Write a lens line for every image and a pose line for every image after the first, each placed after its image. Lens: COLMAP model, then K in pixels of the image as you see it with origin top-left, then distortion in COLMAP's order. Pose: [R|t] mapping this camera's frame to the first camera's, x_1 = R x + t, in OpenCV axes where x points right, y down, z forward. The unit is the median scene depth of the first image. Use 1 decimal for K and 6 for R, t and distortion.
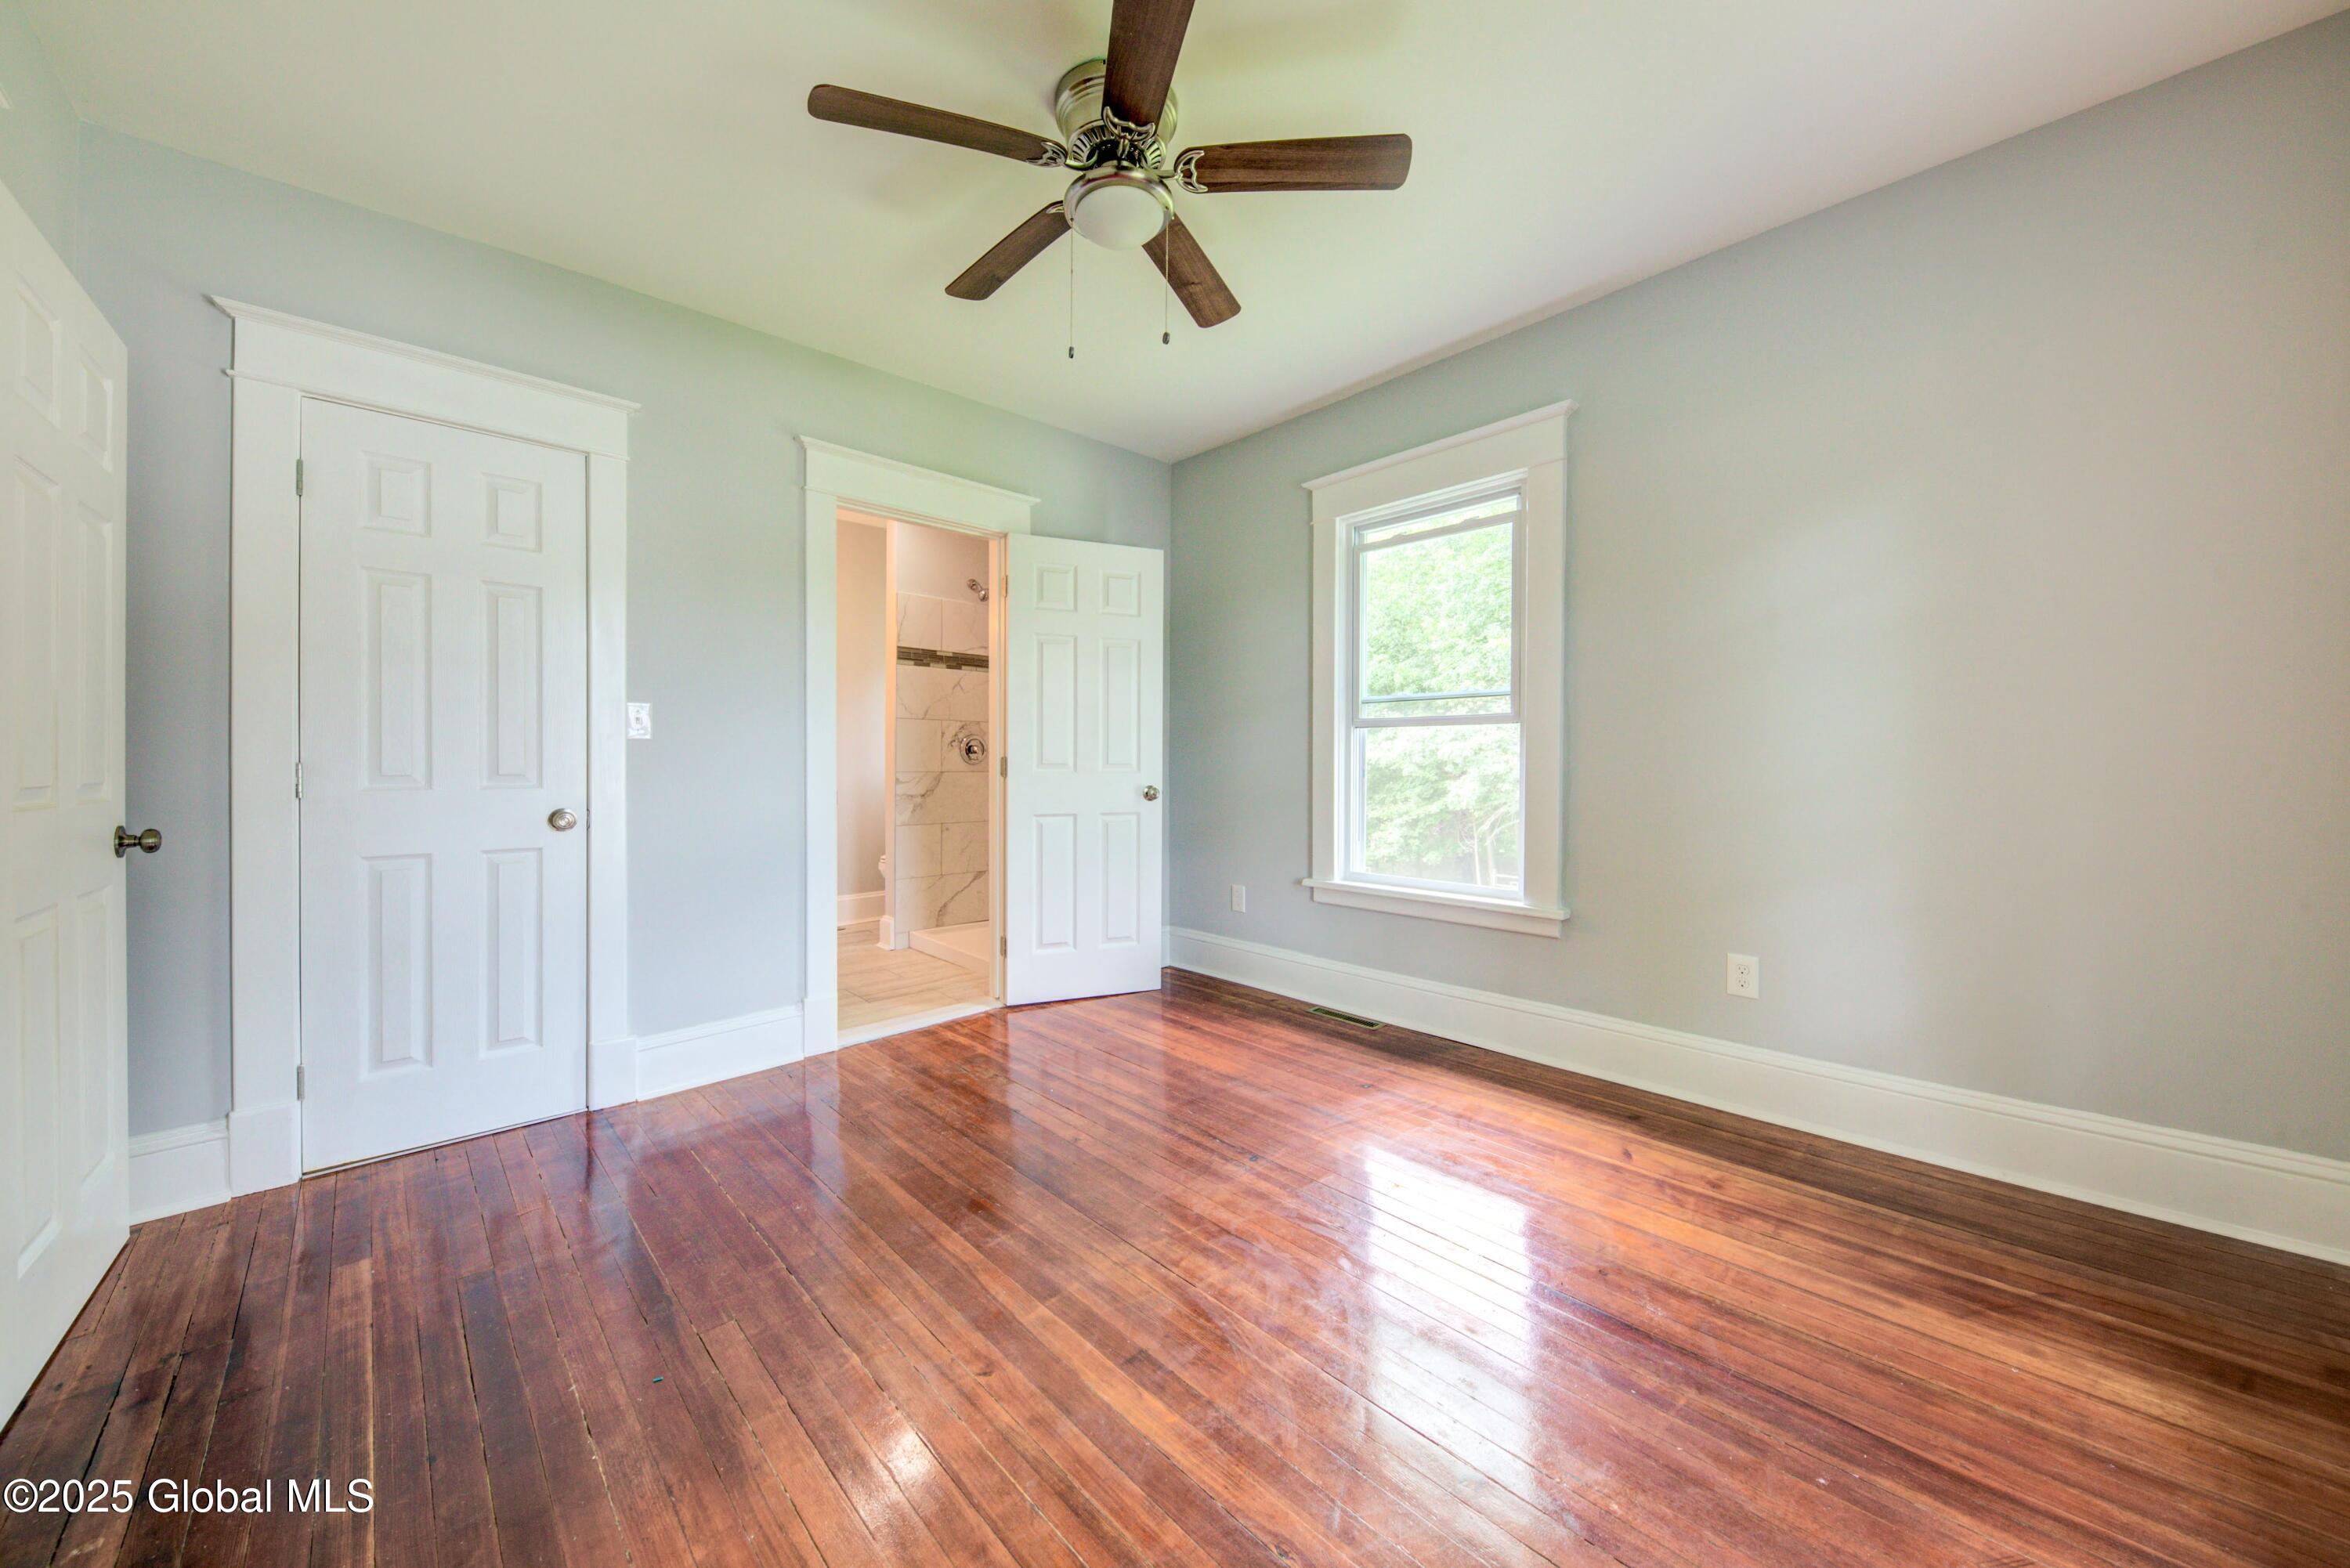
lens RADIAL K [[824.1, 0, 1162.3], [0, 824.1, 764.6], [0, 0, 1]] dist [0.000899, -0.001722]
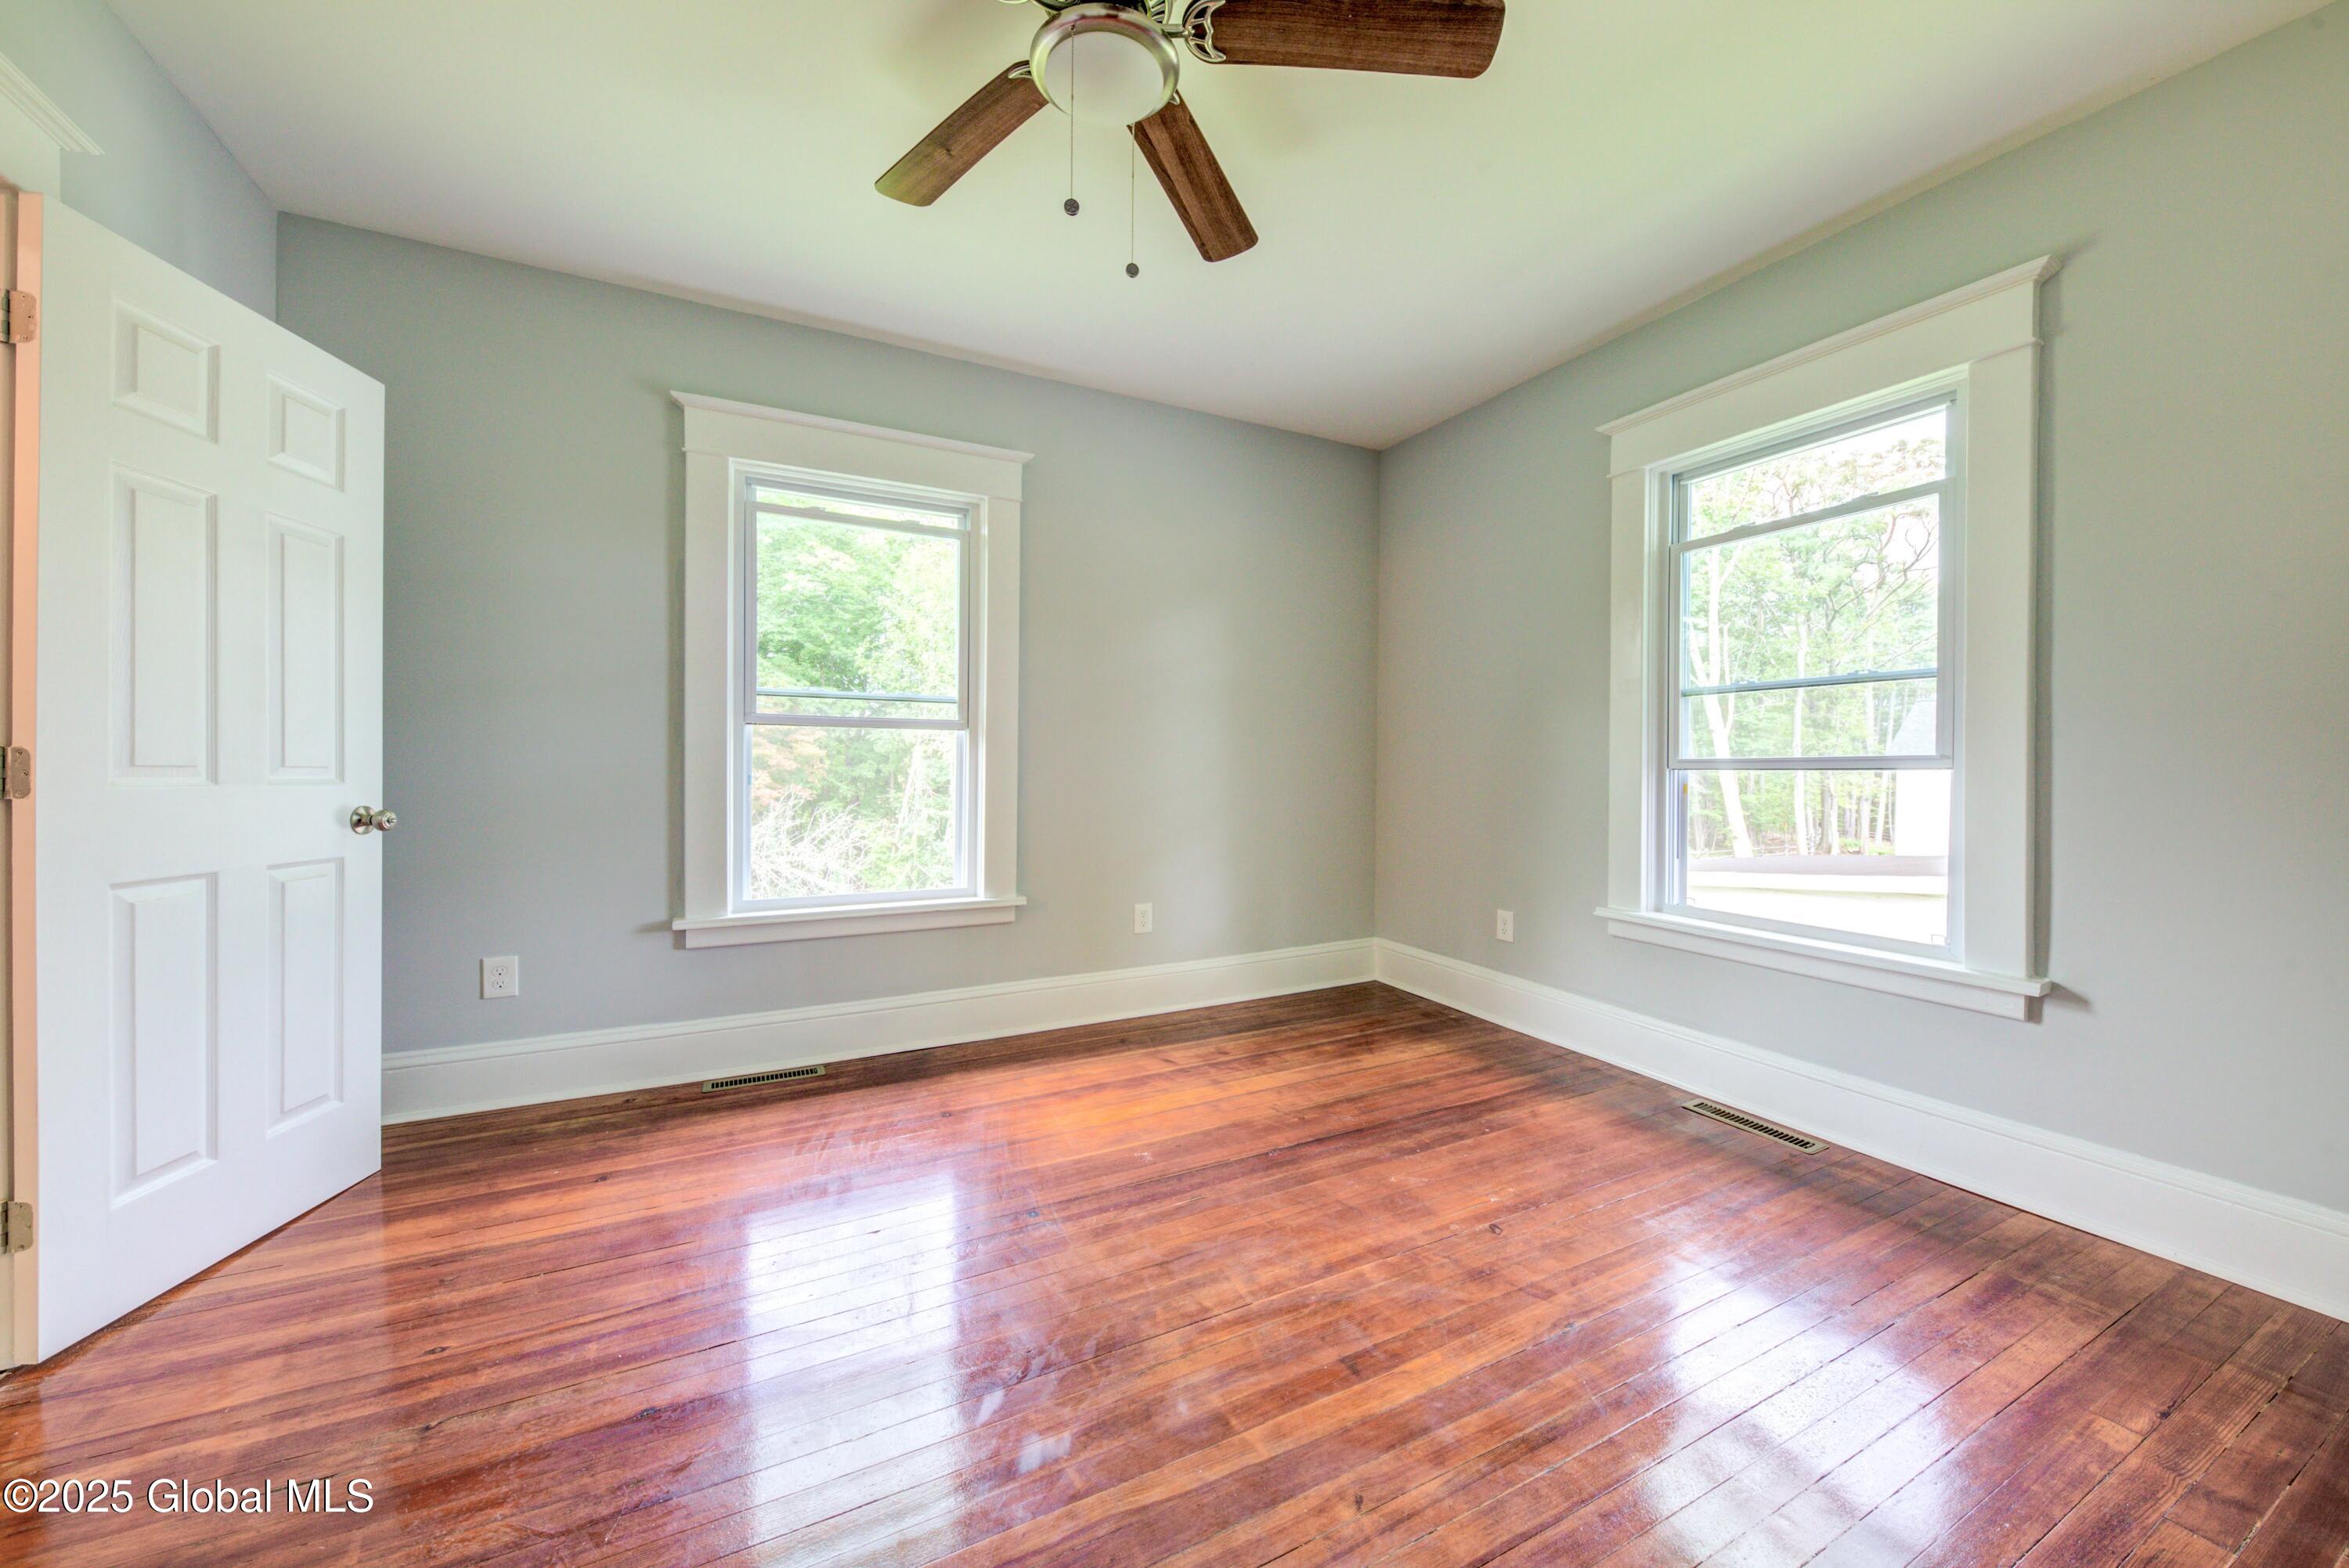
lens RADIAL K [[823.8, 0, 1132.1], [0, 823.8, 774.9], [0, 0, 1]] dist [0.000899, -0.001722]
pose [[0.298577, -0.006153, 0.954366, -0.716672], [-0.001341, 0.999976, 0.006867, -0.000134], [-0.954385, -0.003330, 0.298562, 0.650816]]
